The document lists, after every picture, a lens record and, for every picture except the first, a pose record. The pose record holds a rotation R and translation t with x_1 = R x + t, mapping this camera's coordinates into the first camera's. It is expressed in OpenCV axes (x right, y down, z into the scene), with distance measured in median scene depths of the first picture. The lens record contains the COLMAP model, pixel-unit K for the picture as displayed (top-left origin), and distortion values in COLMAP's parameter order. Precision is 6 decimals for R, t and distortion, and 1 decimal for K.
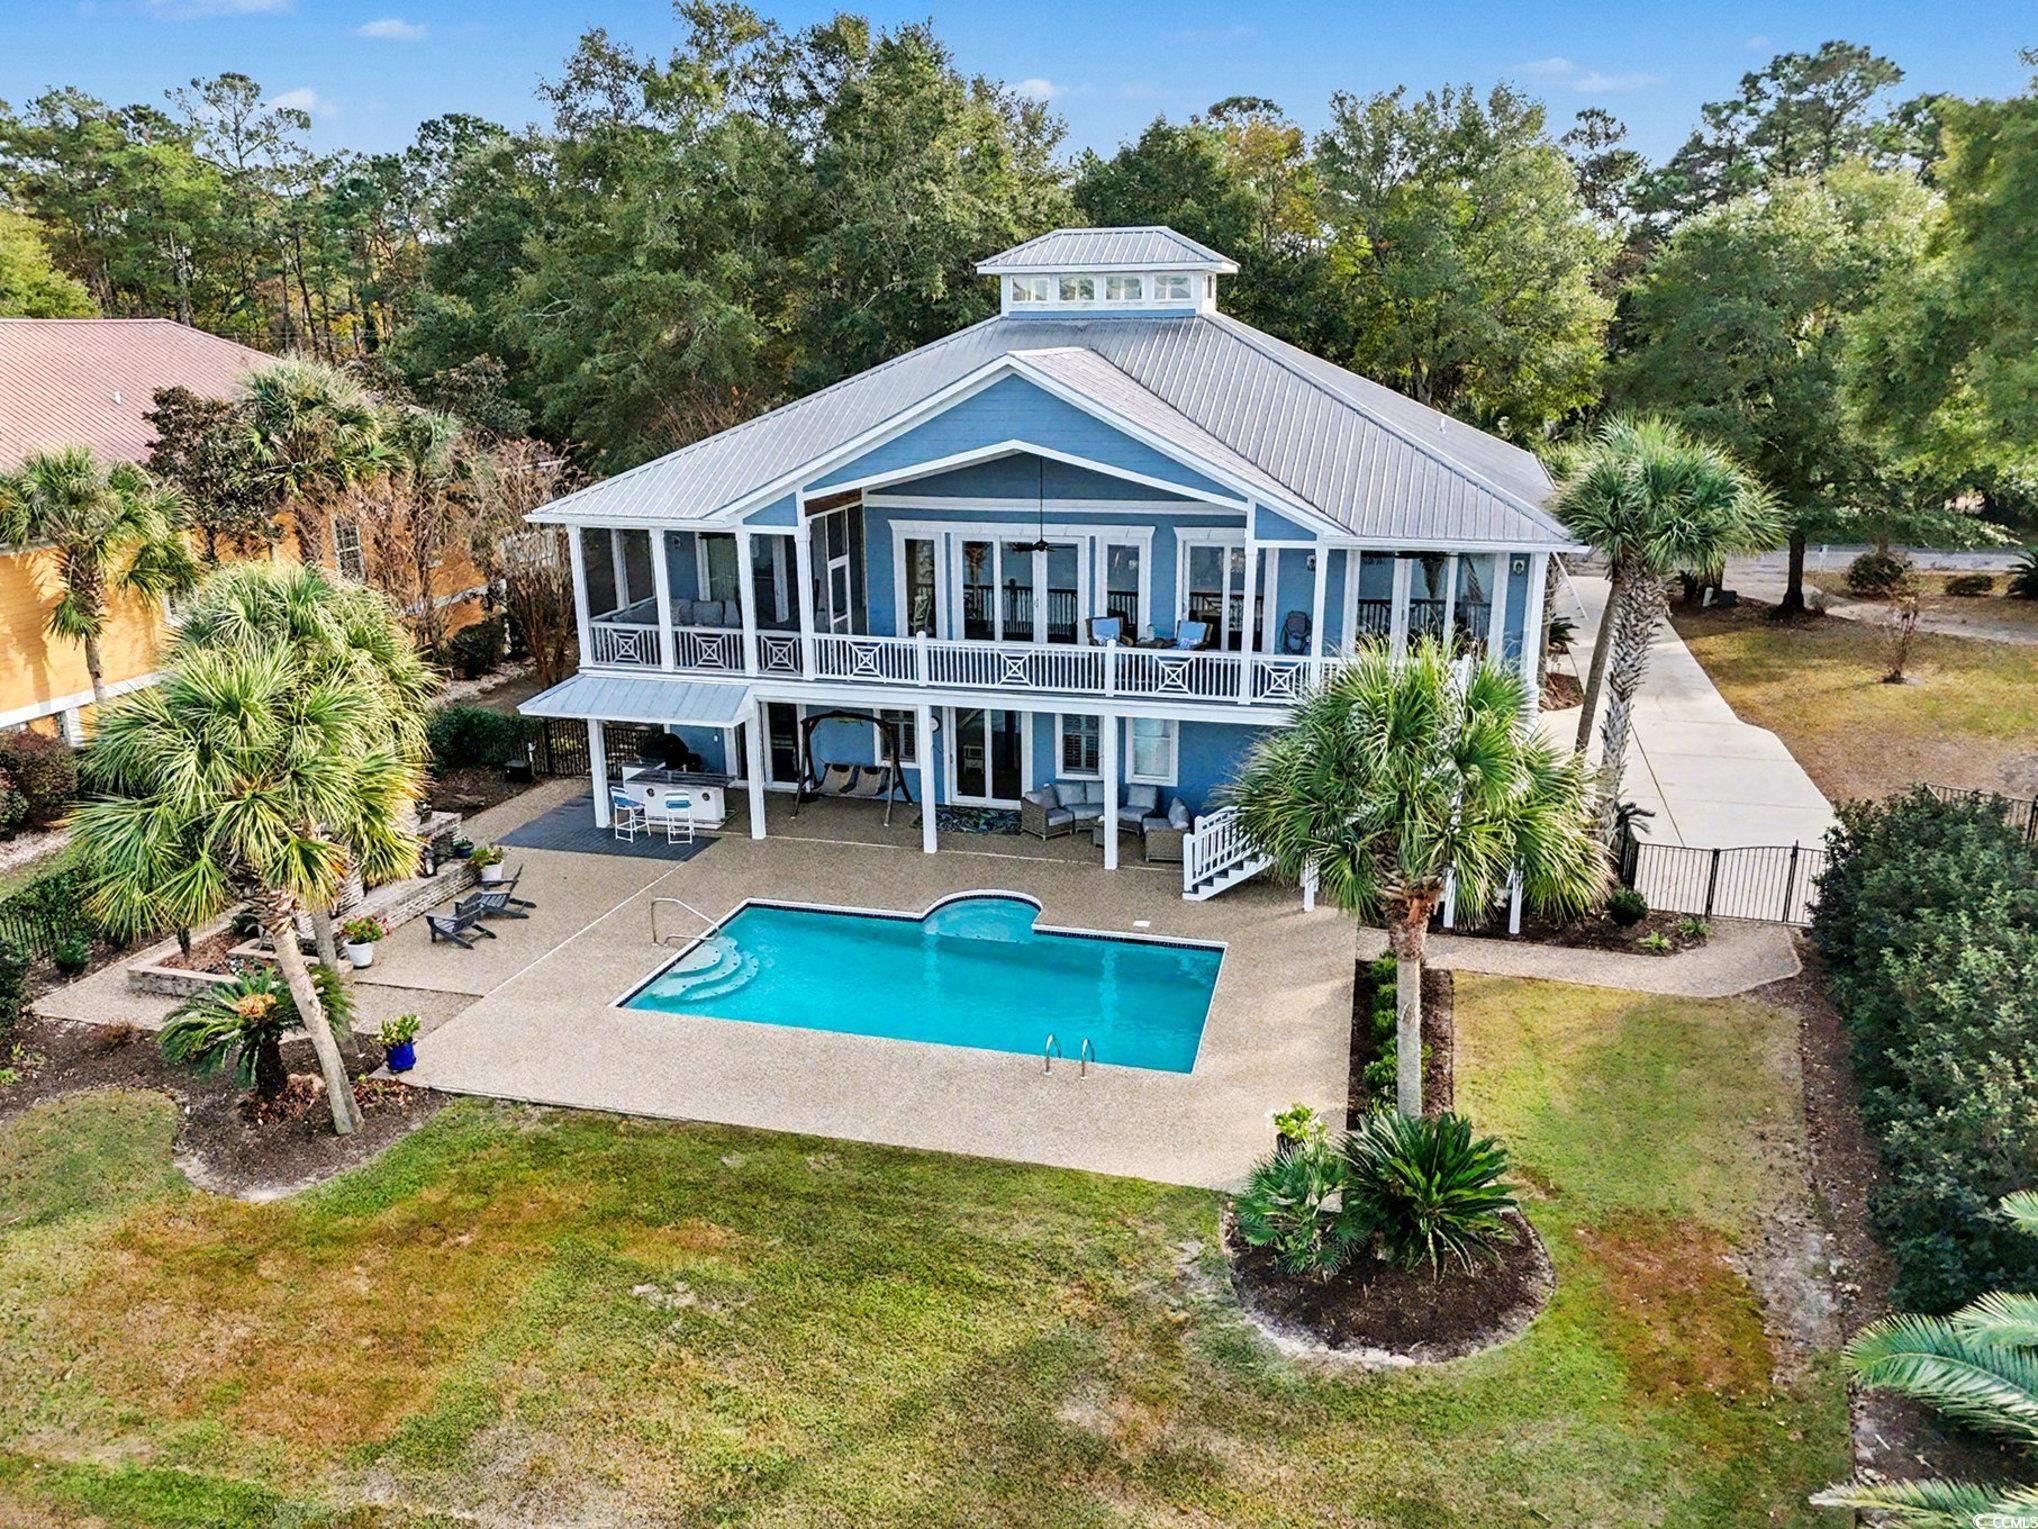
lens RADIAL K [[1511.6, 0, 1019.9], [0, 1511.6, 759.2], [0, 0, 1]] dist [0.043534, -0.003749]
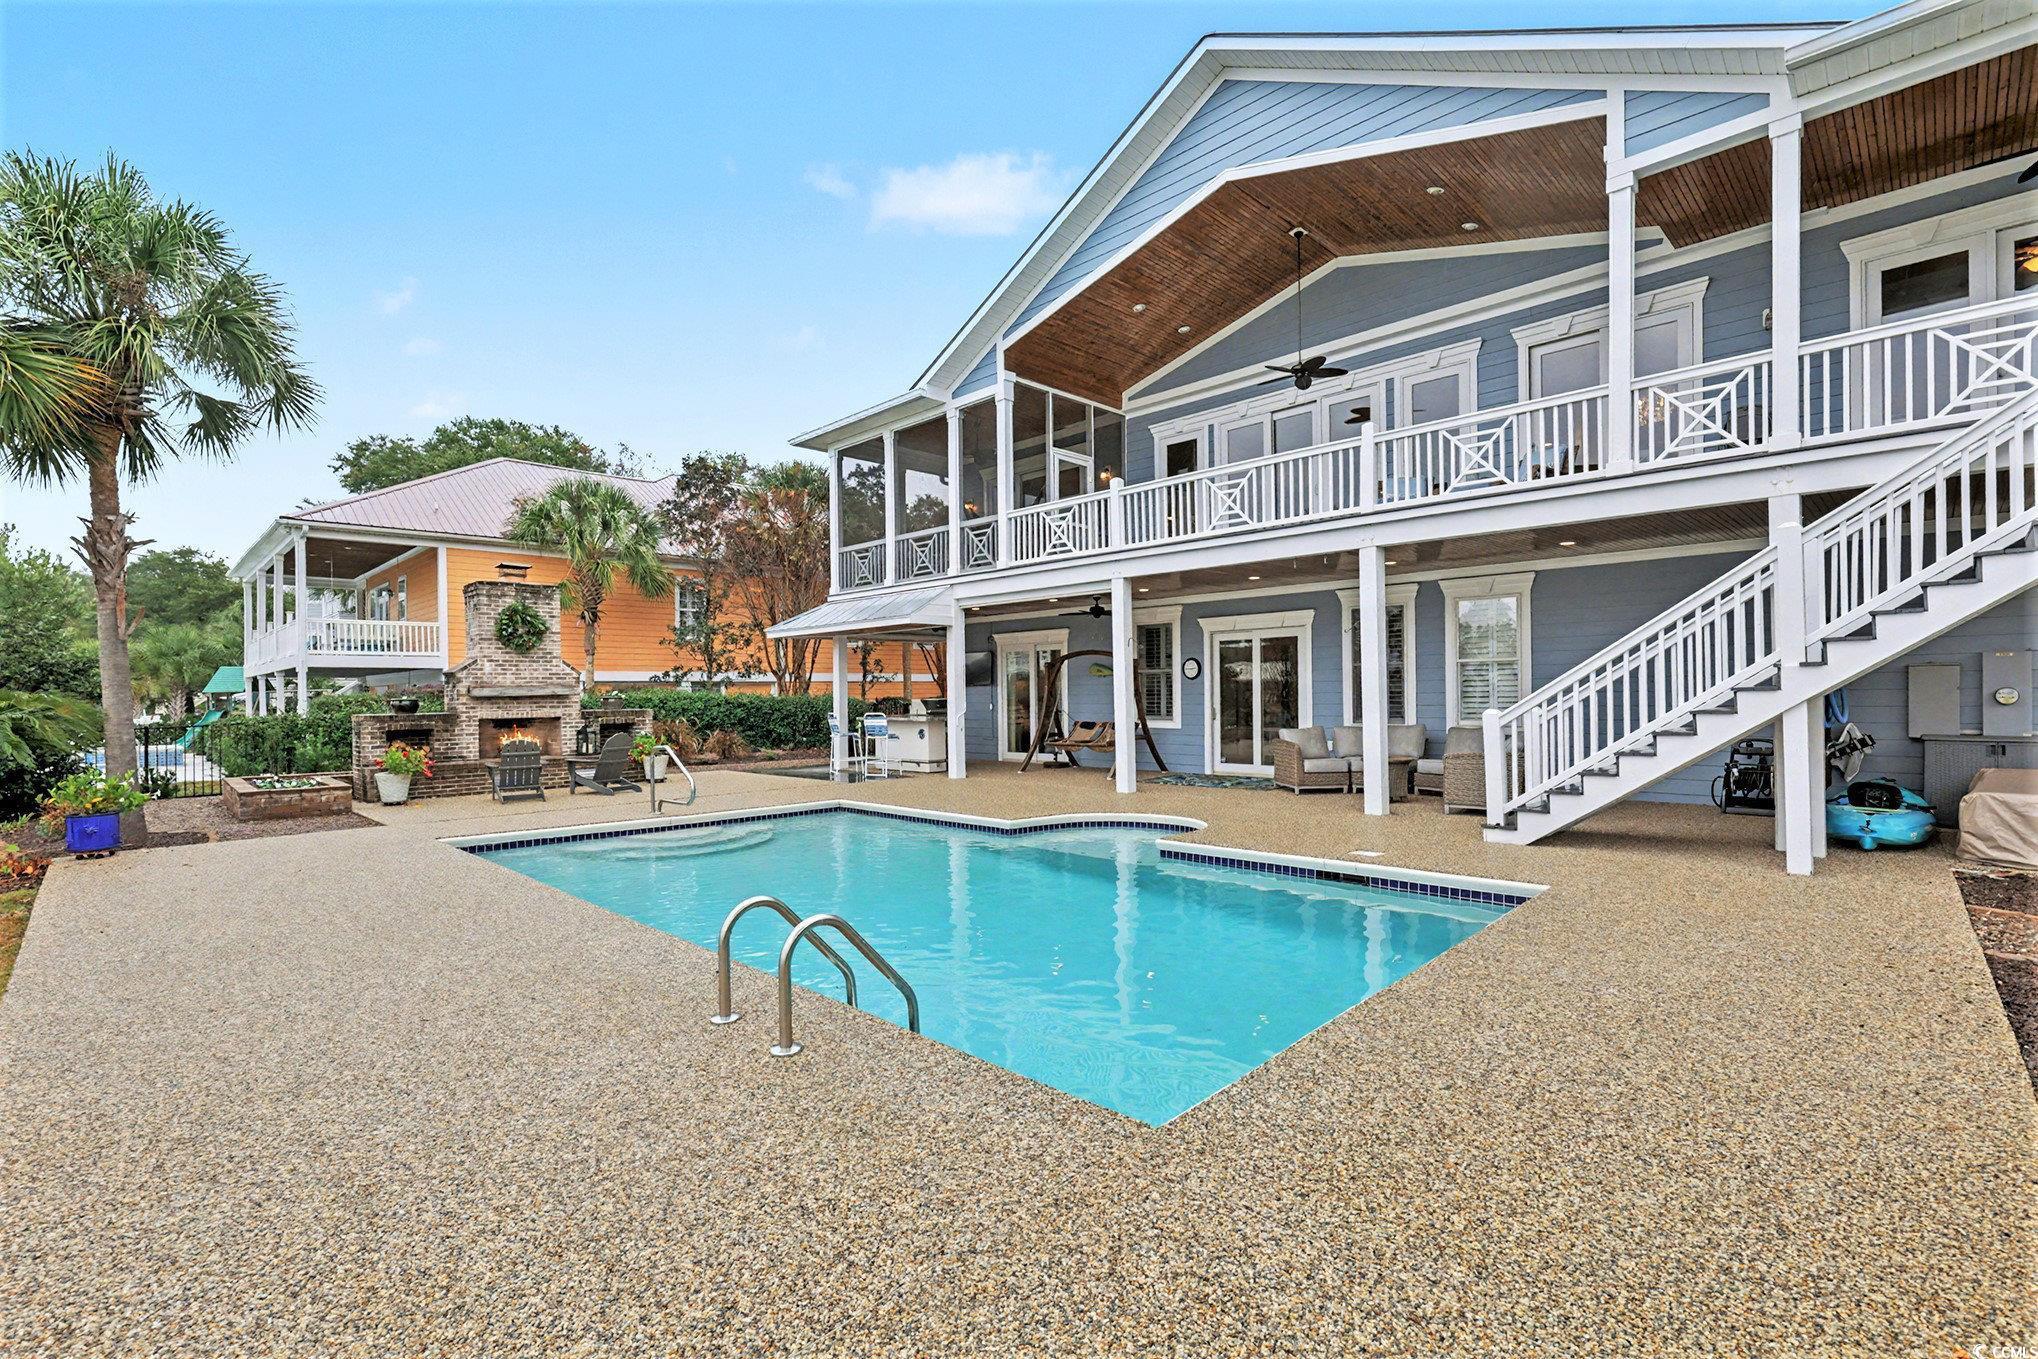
lens RADIAL K [[921.6, 0, 1030.2], [0, 921.6, 694.9], [0, 0, 1]] dist [-0.003493, 0.000757]
pose [[0.871654, -0.000697, -0.490121, 0.116736], [-0.131560, 0.962967, -0.235342, 0.127254], [0.472135, 0.269618, 0.839283, 0.605669]]
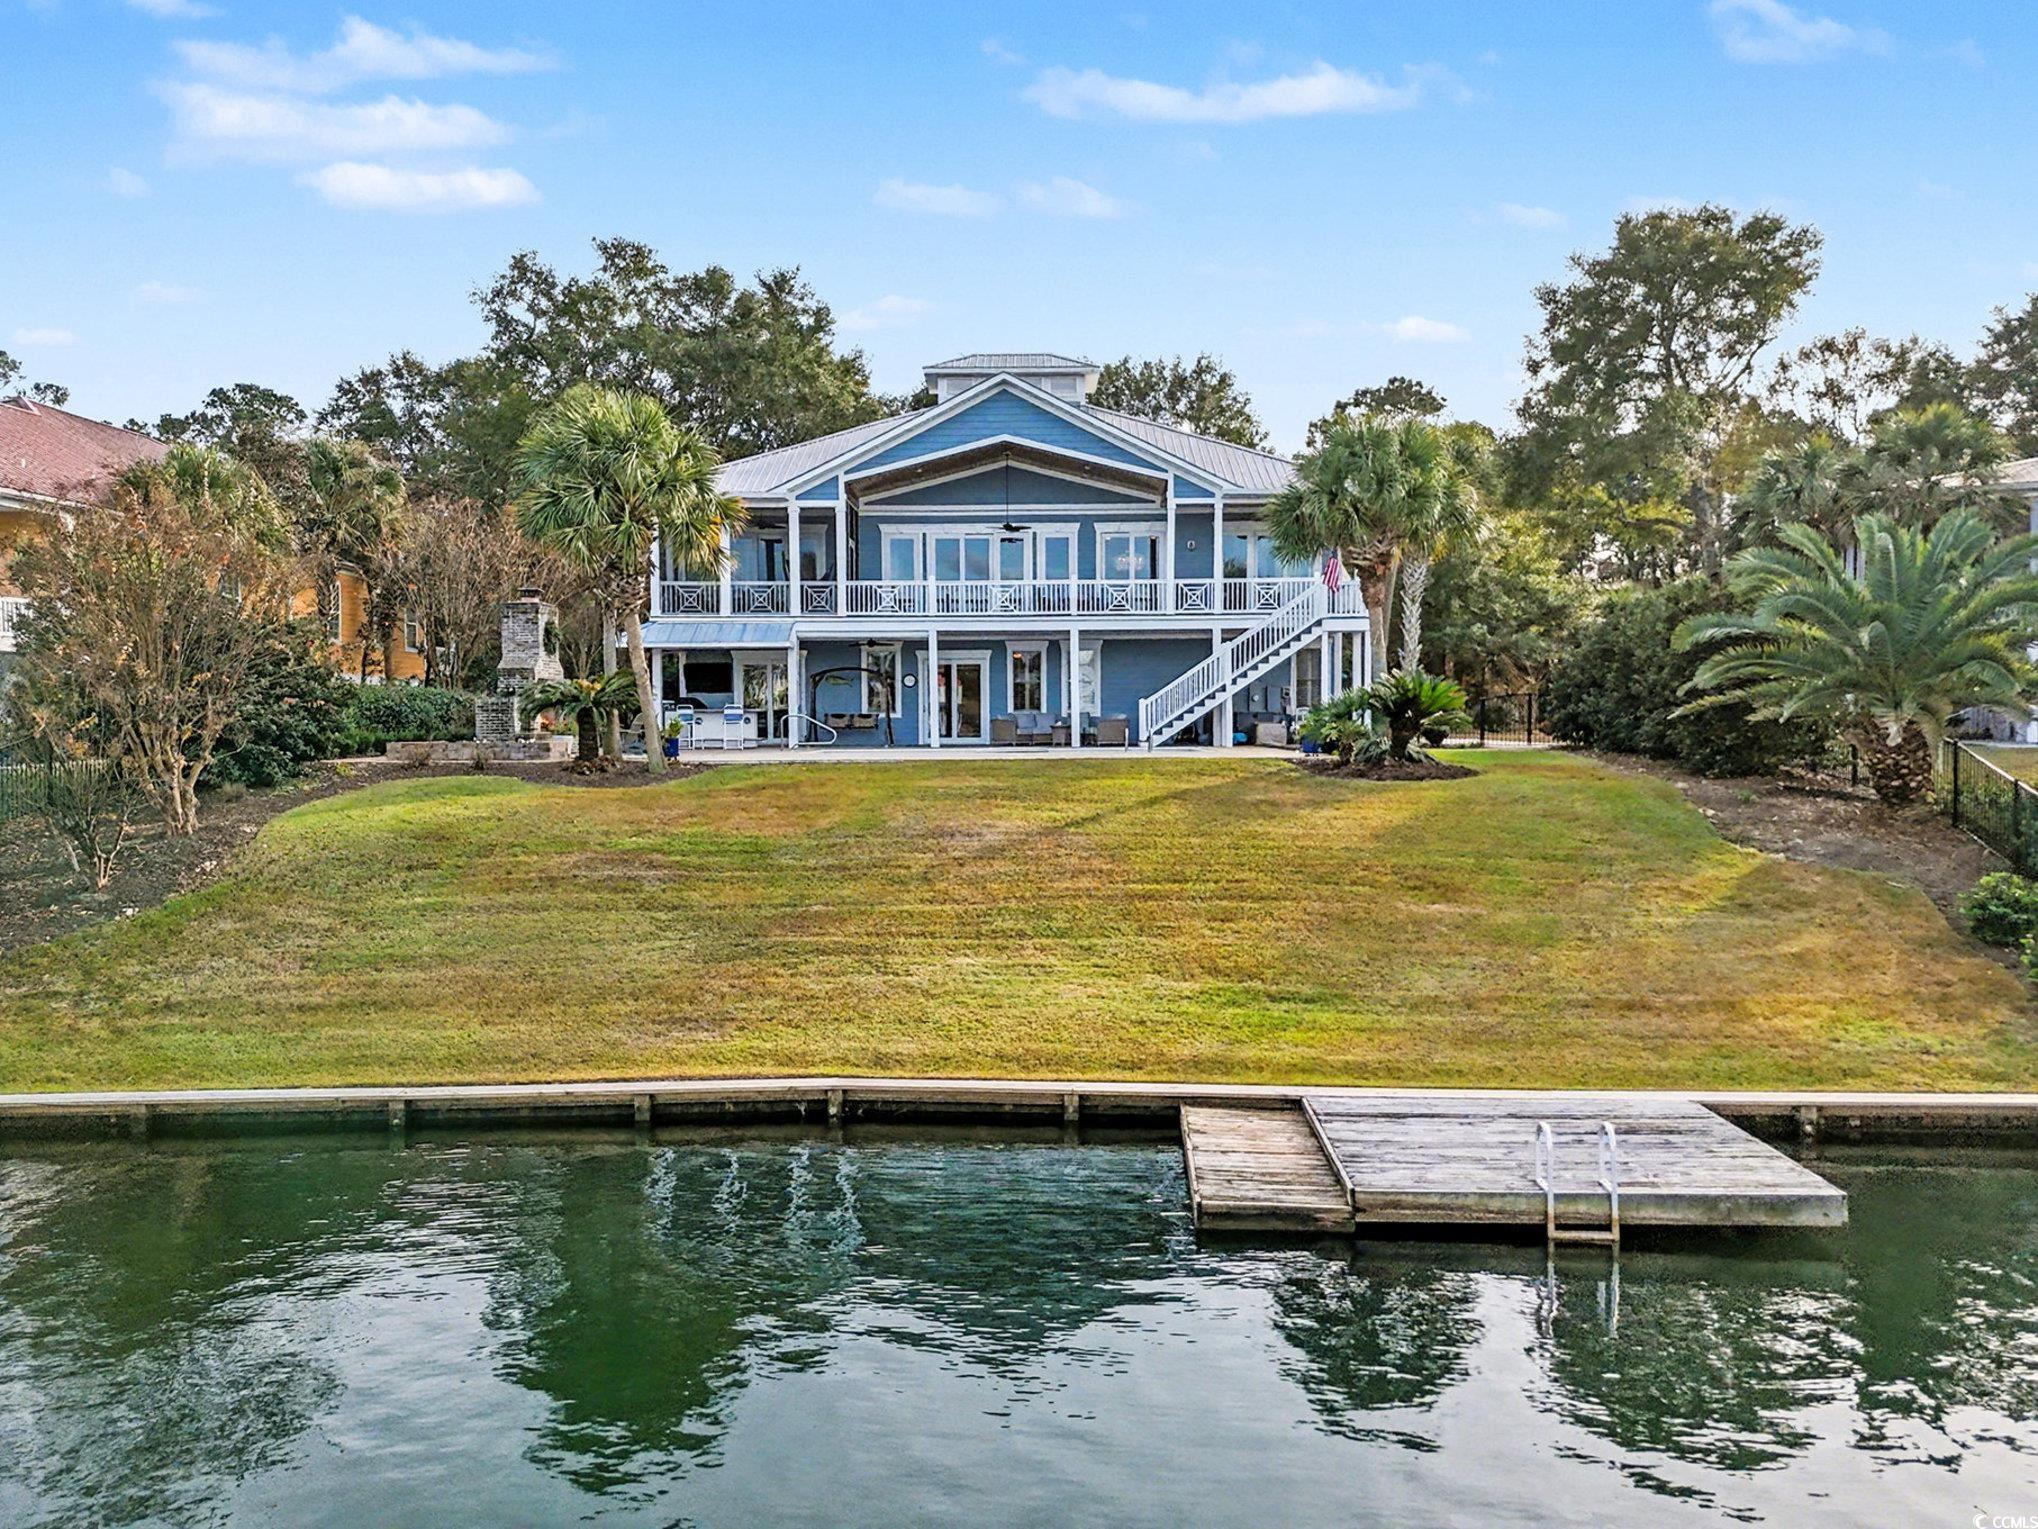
lens RADIAL K [[1511.6, 0, 1016.8], [0, 1511.6, 768.9], [0, 0, 1]] dist [0.043534, -0.003749]
pose [[0.968601, -0.003226, 0.248599, -0.320331], [0.064507, 0.968933, -0.238763, 0.401945], [-0.240105, 0.247302, 0.938718, -0.248070]]
